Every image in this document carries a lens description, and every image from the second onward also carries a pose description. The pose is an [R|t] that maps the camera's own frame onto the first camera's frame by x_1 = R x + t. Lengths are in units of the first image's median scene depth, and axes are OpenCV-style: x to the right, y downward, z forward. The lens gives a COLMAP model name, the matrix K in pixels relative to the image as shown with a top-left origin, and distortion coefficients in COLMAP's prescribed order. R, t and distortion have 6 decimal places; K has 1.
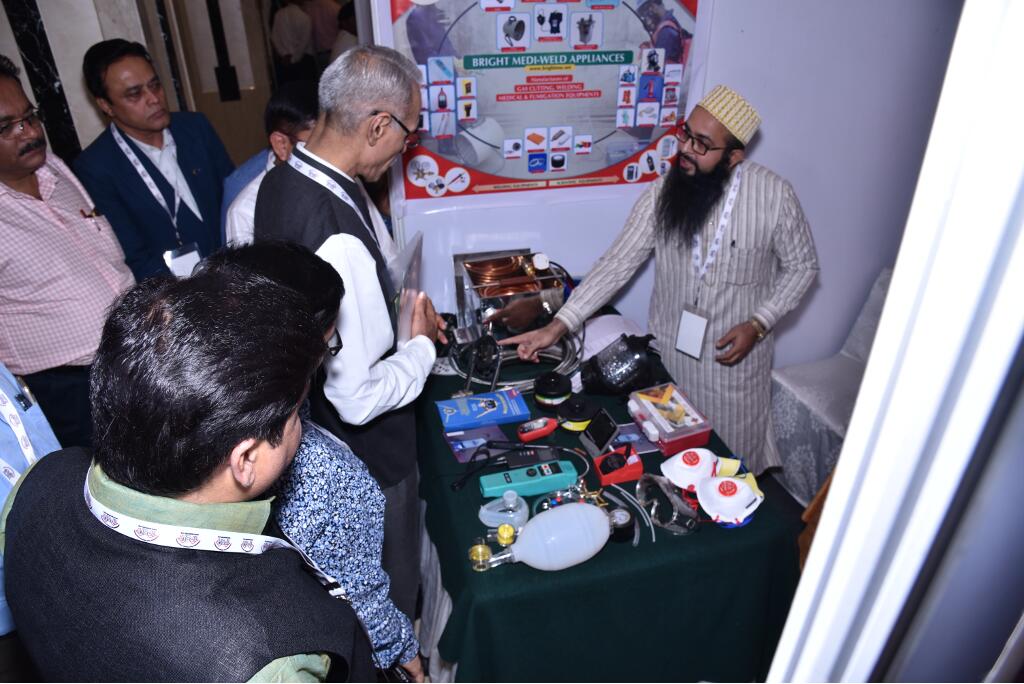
lens RADIAL K [[689.9, 0, 525.7], [0, 689.9, 342.5], [0, 0, 1]] dist [-0.111364, 0.055959]
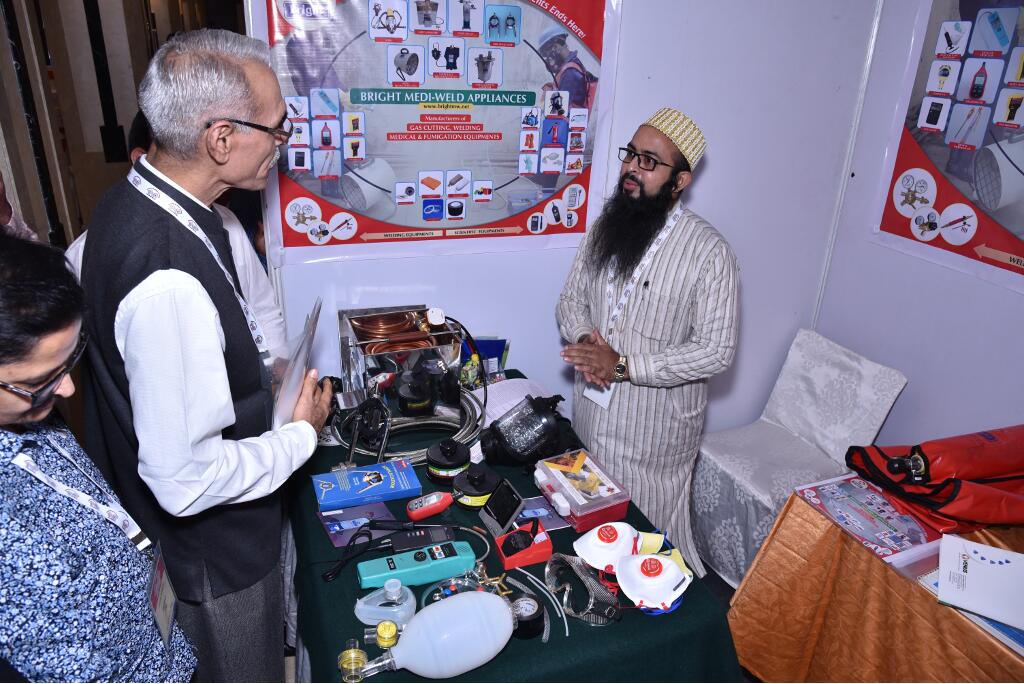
lens RADIAL K [[691.1, 0, 519.0], [0, 691.1, 344.4], [0, 0, 1]] dist [-0.109329, 0.059129]
pose [[0.993325, -0.001218, 0.115345, 0.027247], [0.015302, 0.992498, -0.121303, 0.030378], [-0.114332, 0.122258, 0.985891, 0.115356]]
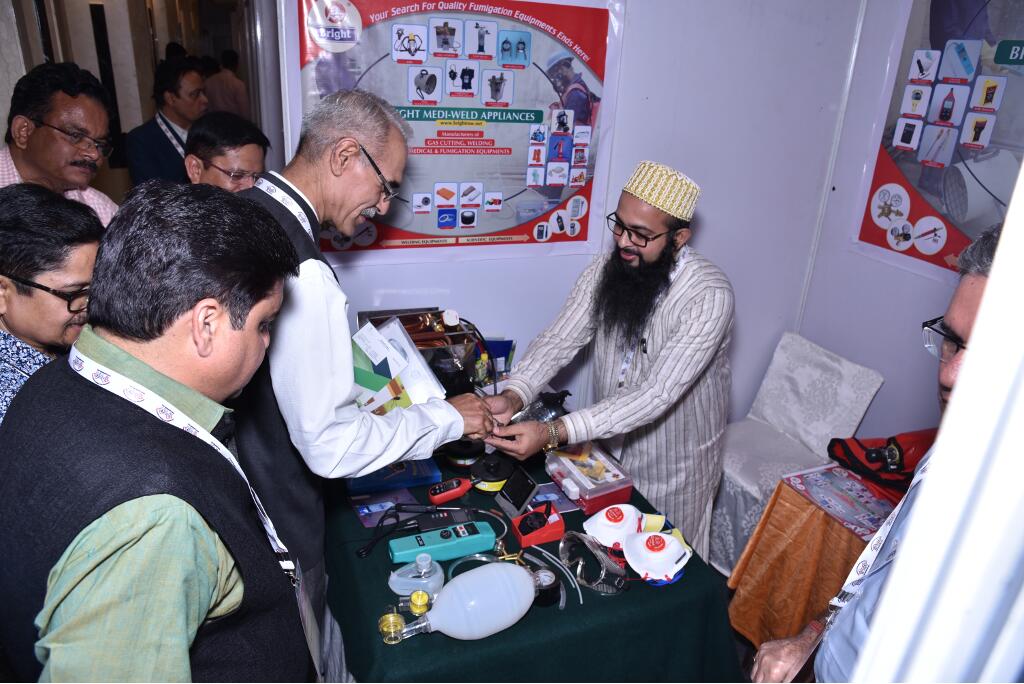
lens RADIAL K [[692.0, 0, 516.3], [0, 692.0, 346.0], [0, 0, 1]] dist [-0.111955, 0.058177]
pose [[0.990473, 0.002696, 0.137680, -0.021139], [0.015183, 0.991574, -0.128646, 0.049452], [-0.136867, 0.129511, 0.982087, 0.047179]]
